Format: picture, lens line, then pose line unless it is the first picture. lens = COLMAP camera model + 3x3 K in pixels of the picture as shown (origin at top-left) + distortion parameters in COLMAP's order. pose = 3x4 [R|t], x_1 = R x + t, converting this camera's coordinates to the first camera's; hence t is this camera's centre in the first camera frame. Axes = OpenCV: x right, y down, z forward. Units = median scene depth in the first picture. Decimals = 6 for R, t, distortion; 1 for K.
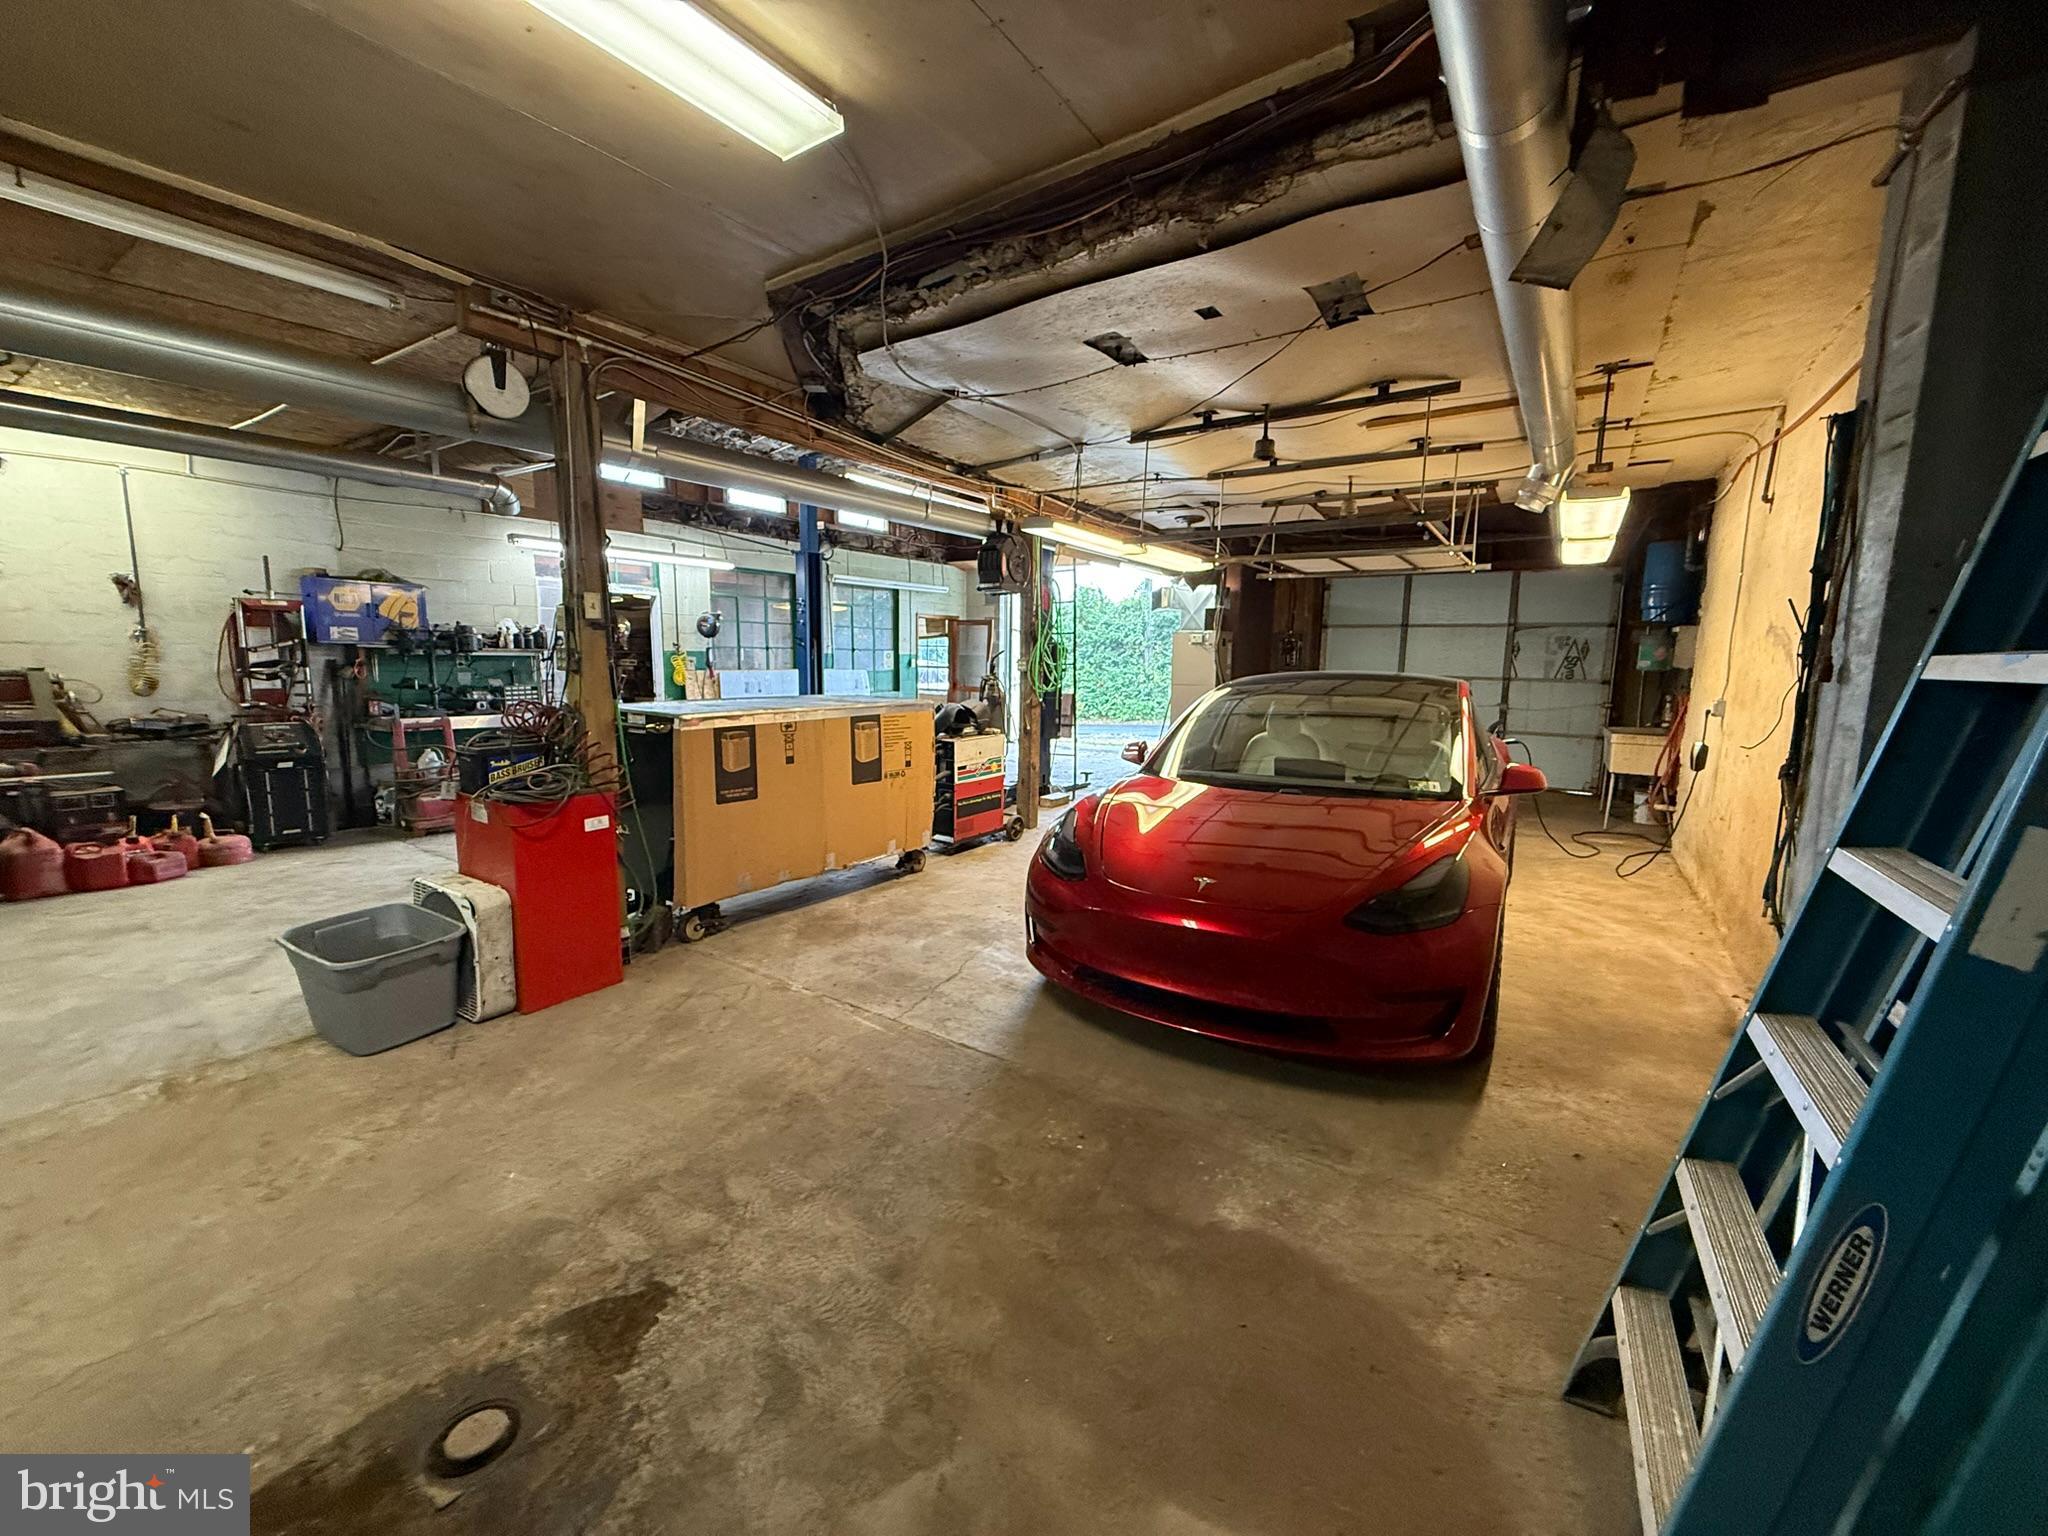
lens RADIAL K [[810.6, 0, 1018.4], [0, 810.6, 763.9], [0, 0, 1]] dist [-0.000485, 0.000495]
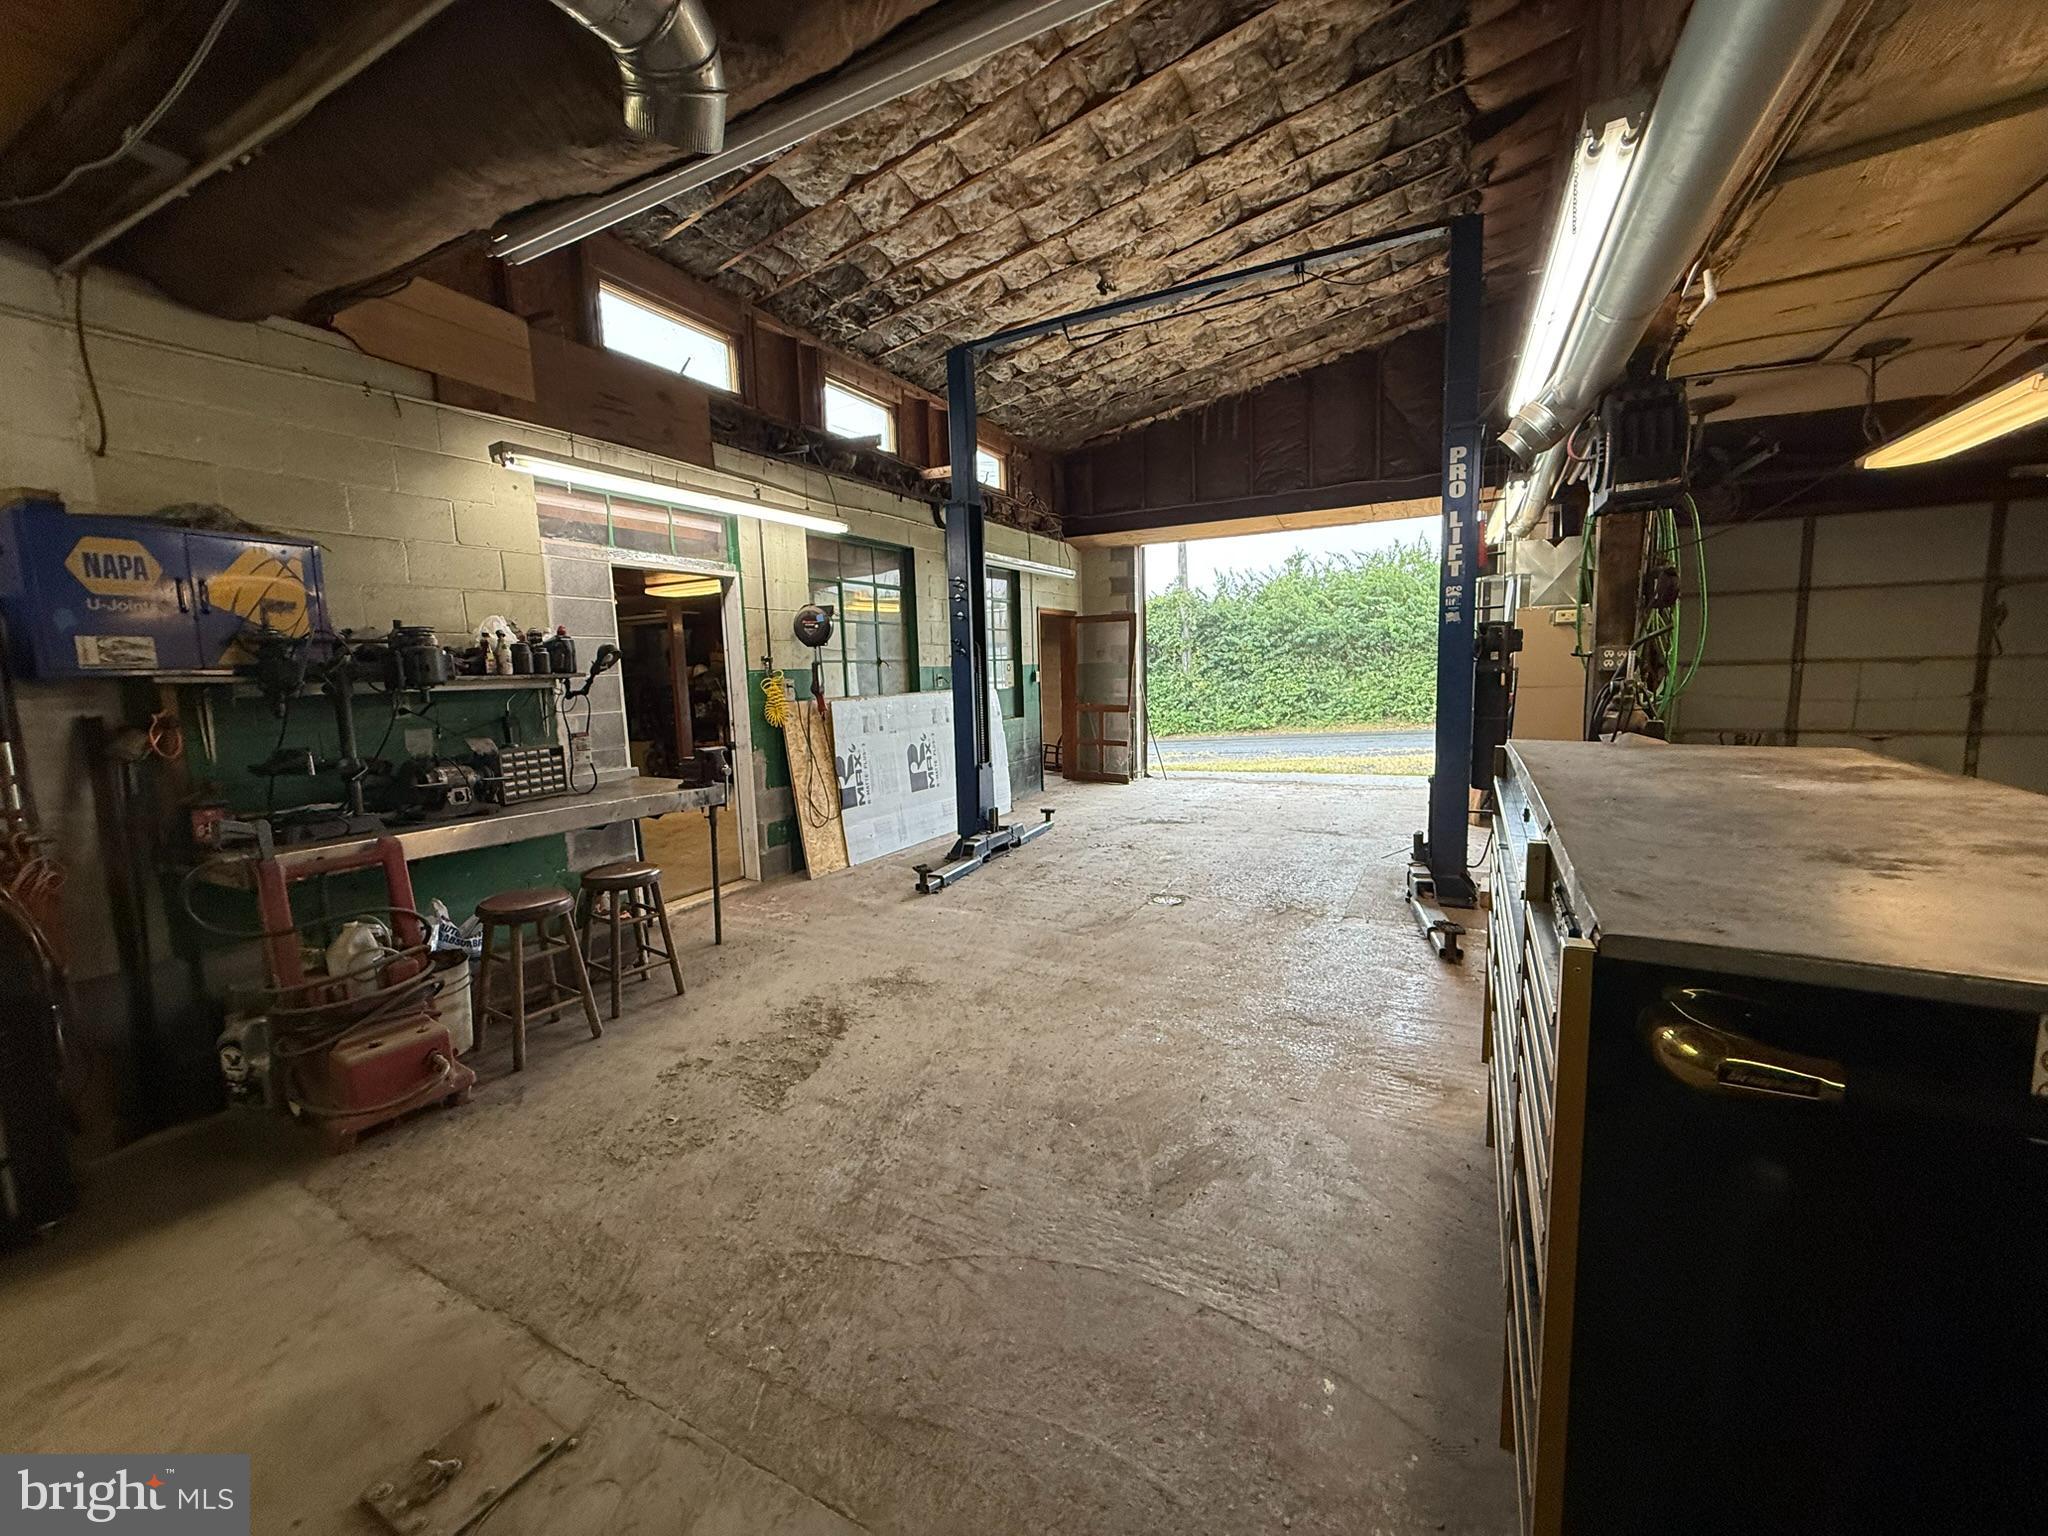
lens RADIAL K [[810.6, 0, 1025.4], [0, 810.6, 763.2], [0, 0, 1]] dist [-0.000485, 0.000495]
pose [[0.992949, -0.056461, 0.104236, -0.371847], [0.058135, 0.998223, -0.013089, -0.064299], [-0.103311, 0.019057, 0.994466, 0.481884]]
